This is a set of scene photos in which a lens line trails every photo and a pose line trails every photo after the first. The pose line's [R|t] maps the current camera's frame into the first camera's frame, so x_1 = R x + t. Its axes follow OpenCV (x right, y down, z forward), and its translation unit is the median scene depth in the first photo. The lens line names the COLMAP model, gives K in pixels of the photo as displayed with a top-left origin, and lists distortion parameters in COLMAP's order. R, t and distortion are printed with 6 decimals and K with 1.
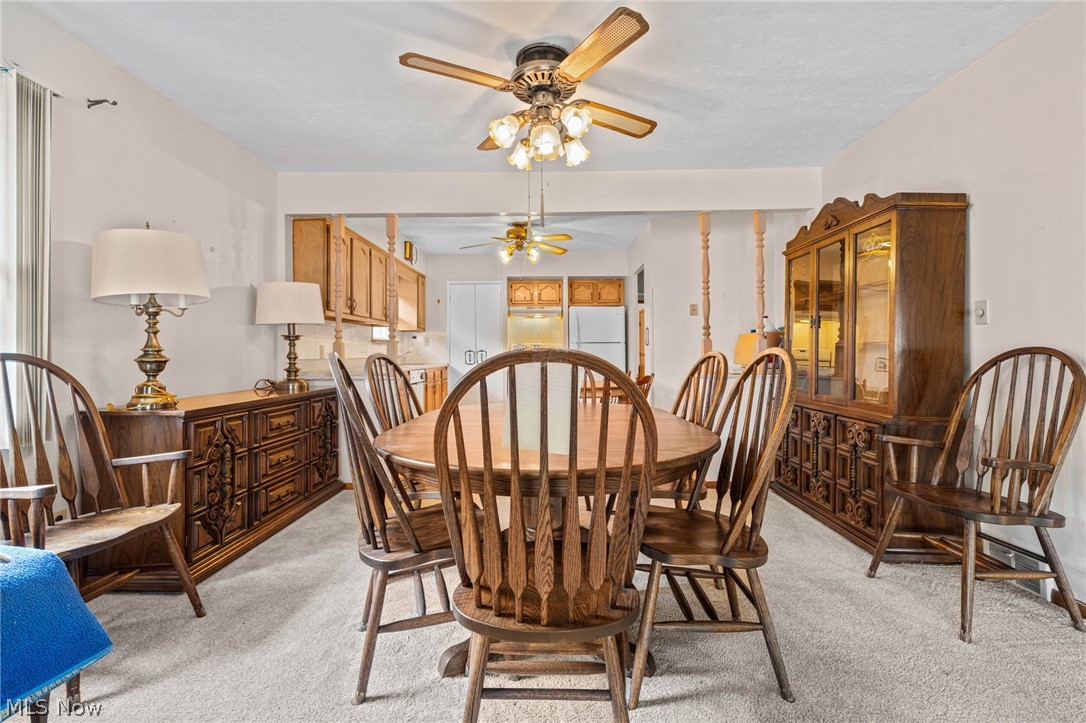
lens RADIAL K [[486.6, 0, 535.7], [0, 486.6, 354.9], [0, 0, 1]] dist [-0.000010, -0.000389]
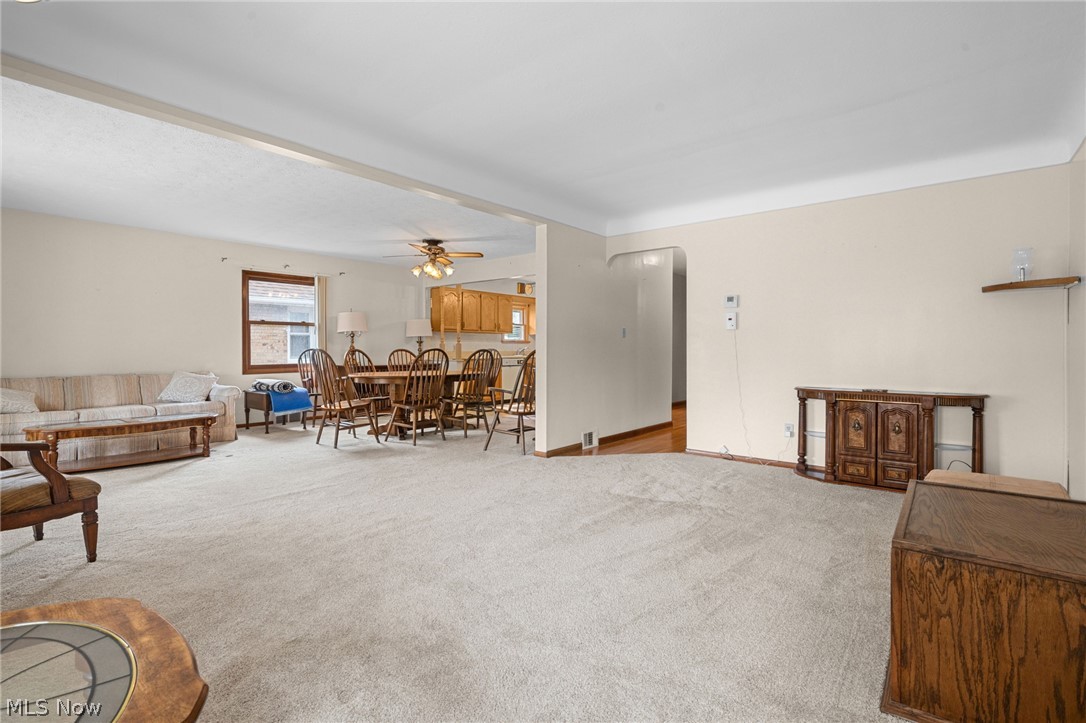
lens RADIAL K [[501.5, 0, 544.7], [0, 501.5, 346.4], [0, 0, 1]] dist [-0.010253, 0.000379]
pose [[0.791456, 0.002658, -0.611220, 2.110334], [-0.007048, 0.999964, -0.004777, -0.010003], [0.611185, 0.008088, 0.791446, -0.802131]]
